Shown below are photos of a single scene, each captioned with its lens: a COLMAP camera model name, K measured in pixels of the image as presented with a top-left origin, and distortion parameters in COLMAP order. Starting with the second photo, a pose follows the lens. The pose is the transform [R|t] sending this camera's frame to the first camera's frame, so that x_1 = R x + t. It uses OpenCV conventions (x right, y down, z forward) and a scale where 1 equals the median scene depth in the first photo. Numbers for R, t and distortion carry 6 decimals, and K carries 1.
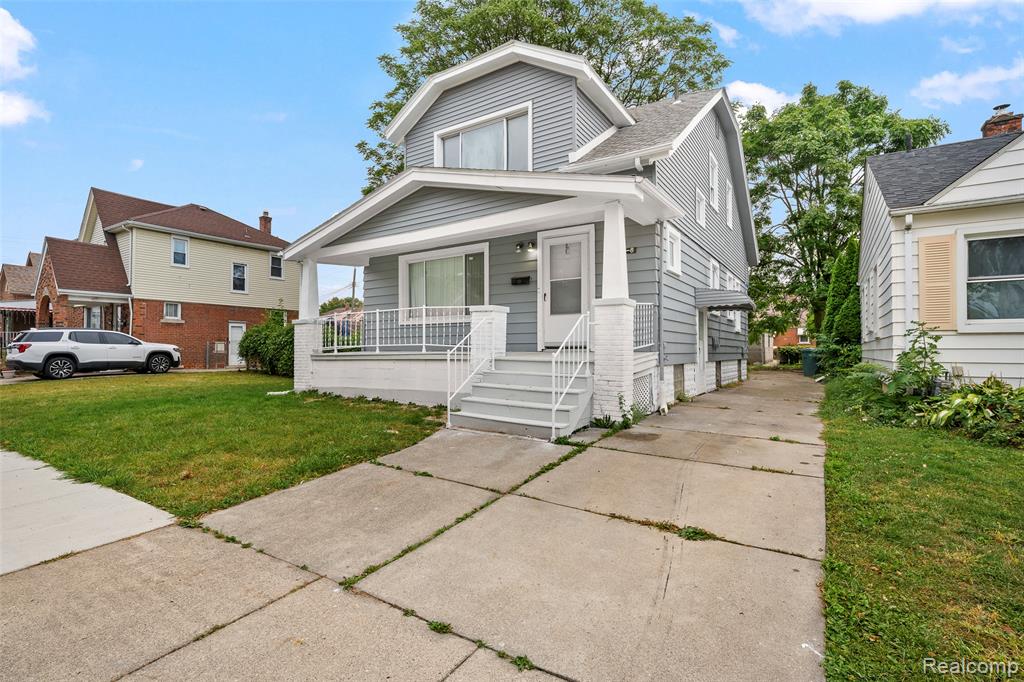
lens RADIAL K [[480.7, 0, 512.7], [0, 480.7, 342.5], [0, 0, 1]] dist [-0.001878, 0.000751]
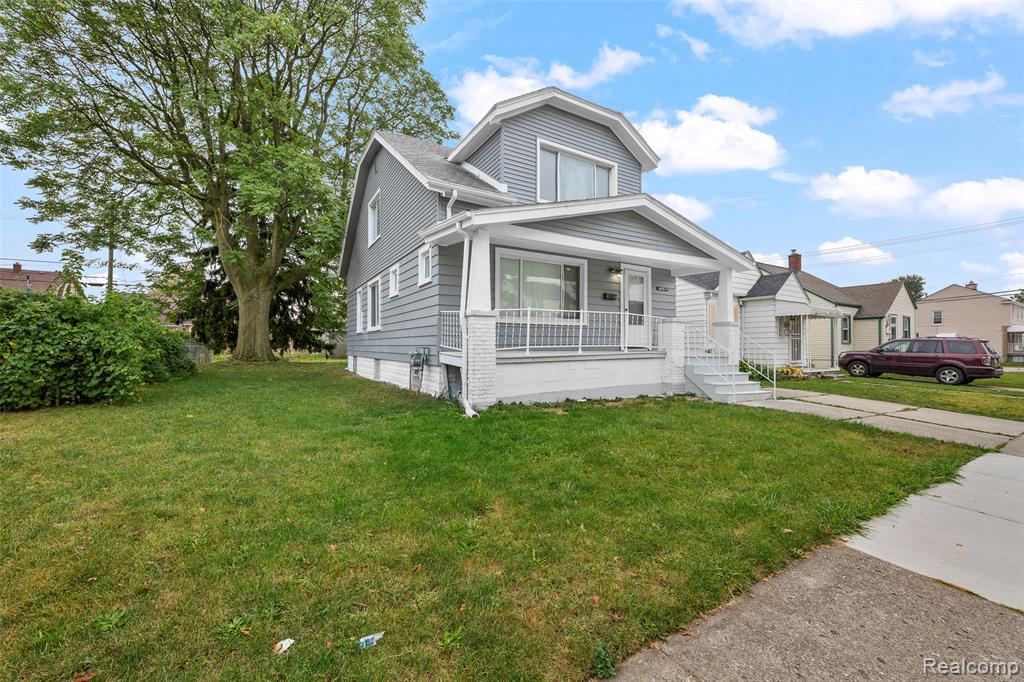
lens RADIAL K [[411.7, 0, 510.8], [0, 411.7, 342.8], [0, 0, 1]] dist [-0.002092, -0.000267]
pose [[0.434605, 0.009891, 0.900567, -1.092770], [-0.015539, 0.999873, -0.003483, 0.005083], [-0.900487, -0.012480, 0.434703, 0.745631]]
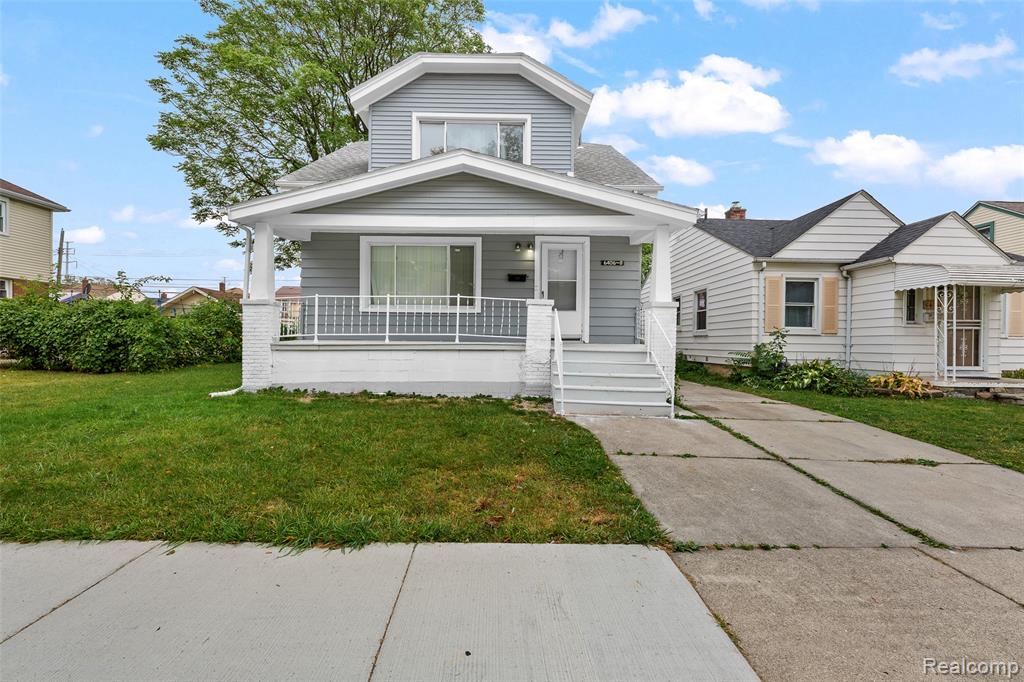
lens RADIAL K [[411.7, 0, 511.0], [0, 411.7, 344.8], [0, 0, 1]] dist [-0.002092, -0.000267]
pose [[0.832790, 0.005400, 0.553563, -0.507334], [-0.020918, 0.999545, 0.021719, 0.004308], [-0.553194, -0.029667, 0.832524, 0.219046]]
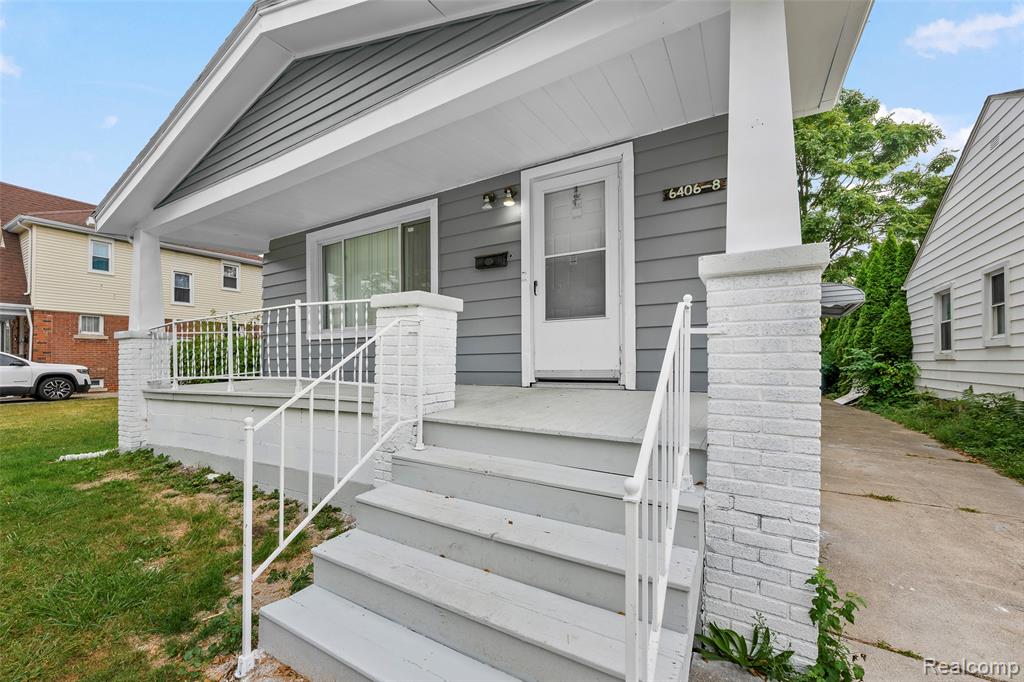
lens RADIAL K [[411.7, 0, 511.6], [0, 411.7, 352.6], [0, 0, 1]] dist [-0.002092, -0.000267]
pose [[0.999048, -0.005372, 0.043289, 0.018573], [0.005625, 0.999968, -0.005711, -0.017320], [-0.043257, 0.005949, 0.999046, 0.509485]]
